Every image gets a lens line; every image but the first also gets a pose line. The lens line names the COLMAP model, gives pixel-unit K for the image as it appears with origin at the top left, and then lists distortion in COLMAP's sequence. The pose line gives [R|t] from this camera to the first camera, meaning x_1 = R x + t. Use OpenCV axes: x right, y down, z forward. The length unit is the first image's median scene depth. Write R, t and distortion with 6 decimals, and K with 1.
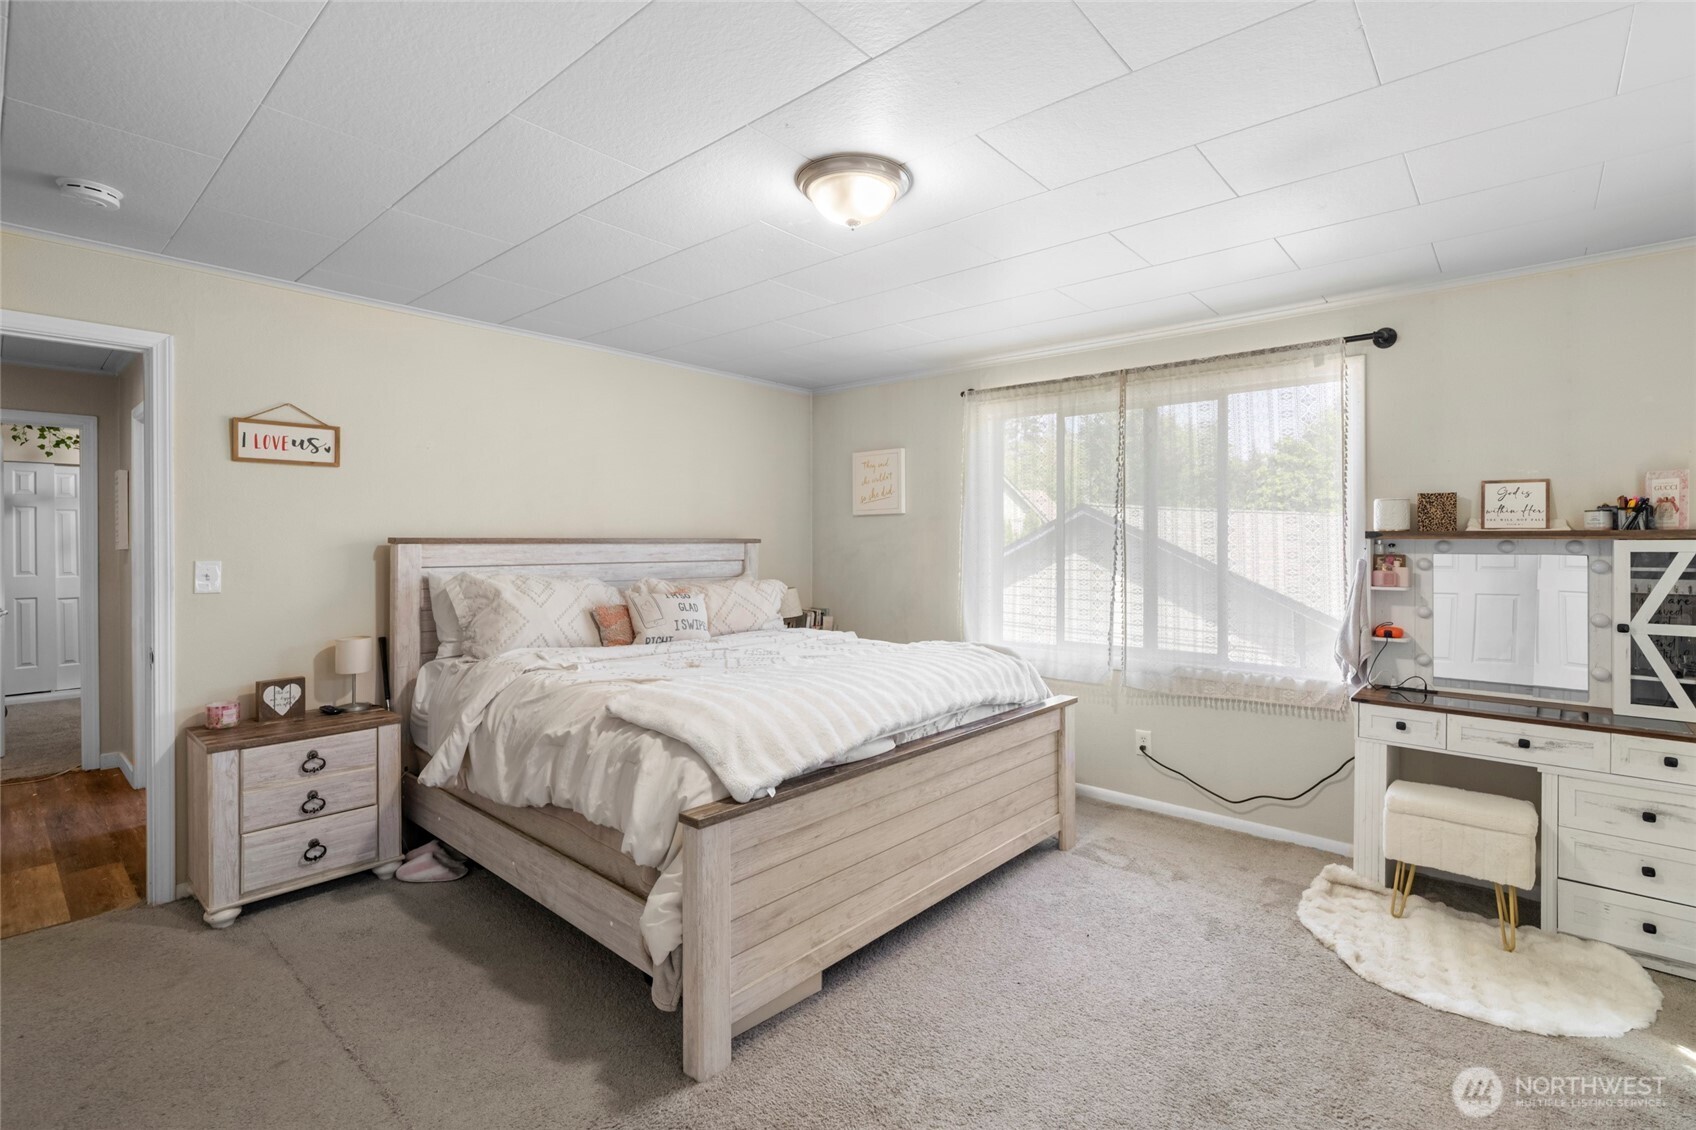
lens RADIAL K [[754.2, 0, 847.3], [0, 754.2, 548.6], [0, 0, 1]] dist [-0.001284, -0.000310]
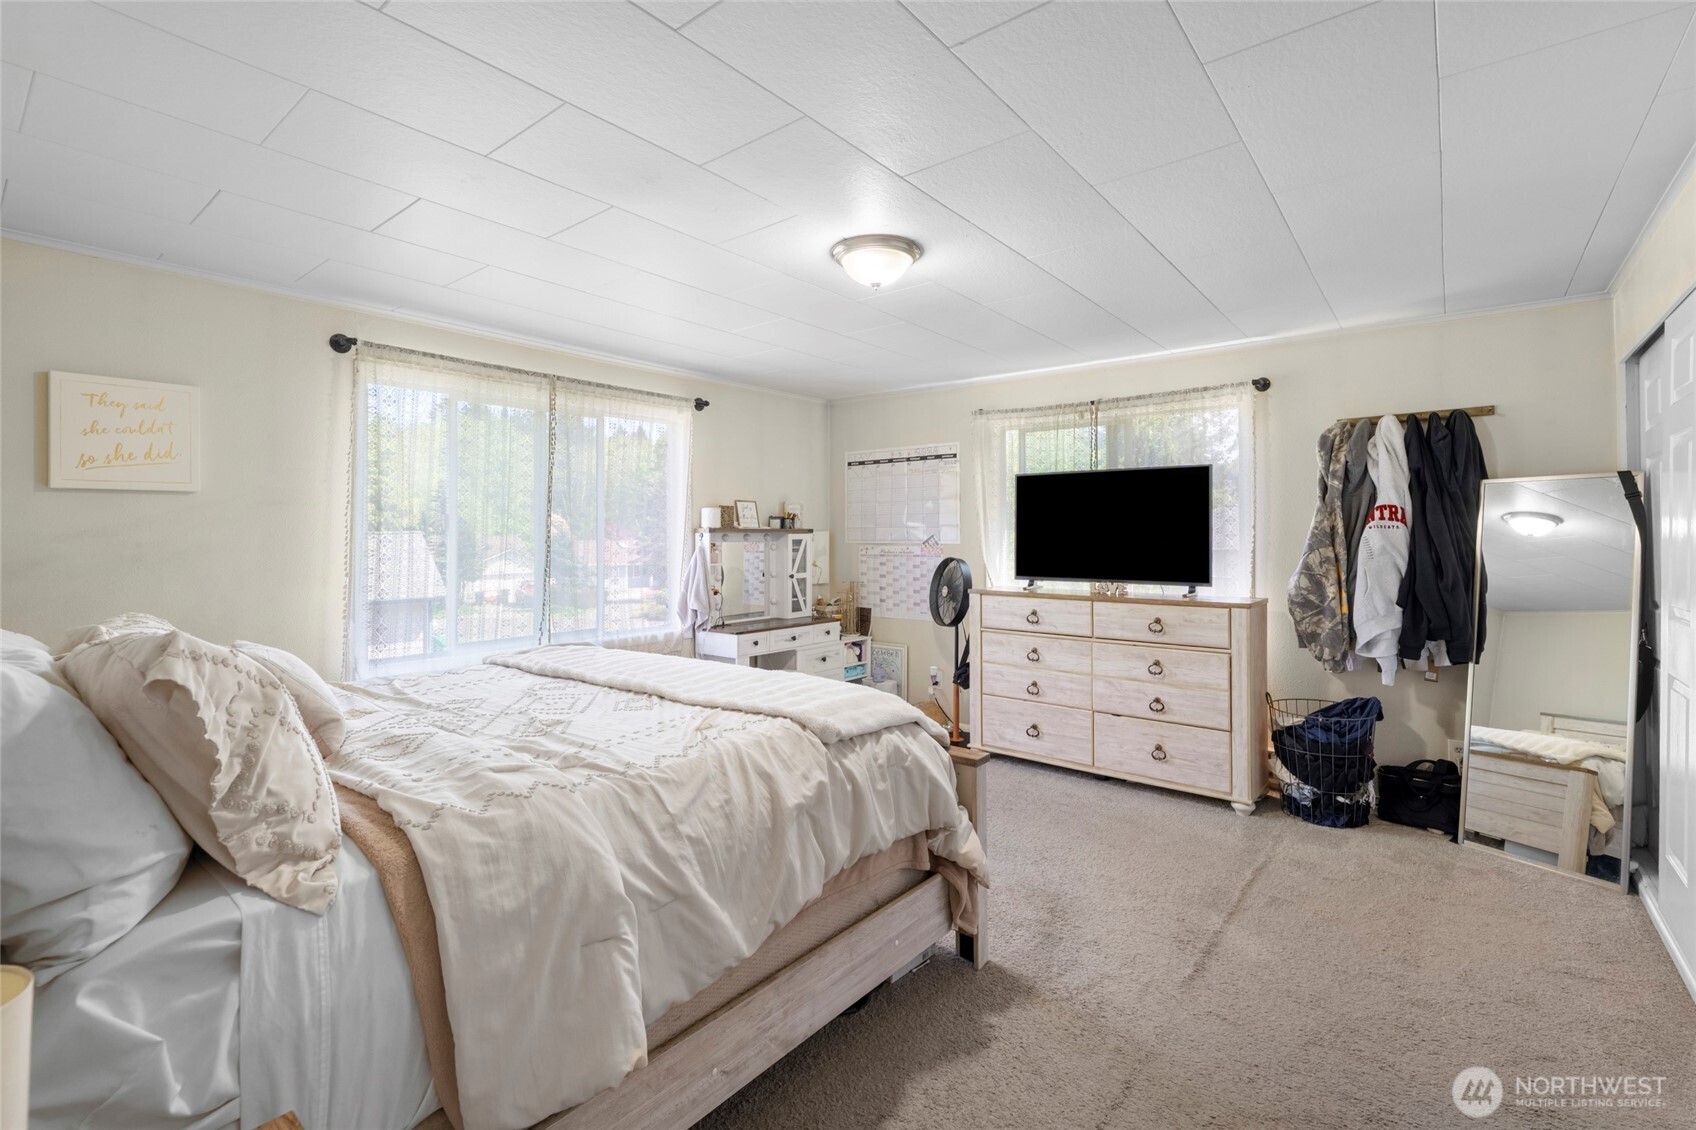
lens RADIAL K [[754.2, 0, 845.3], [0, 754.2, 534.0], [0, 0, 1]] dist [-0.001284, -0.000310]
pose [[-0.023329, -0.003373, 0.999722, -0.952817], [0.009742, 0.999946, 0.003601, -0.015301], [-0.999680, 0.009823, -0.023295, 0.819846]]
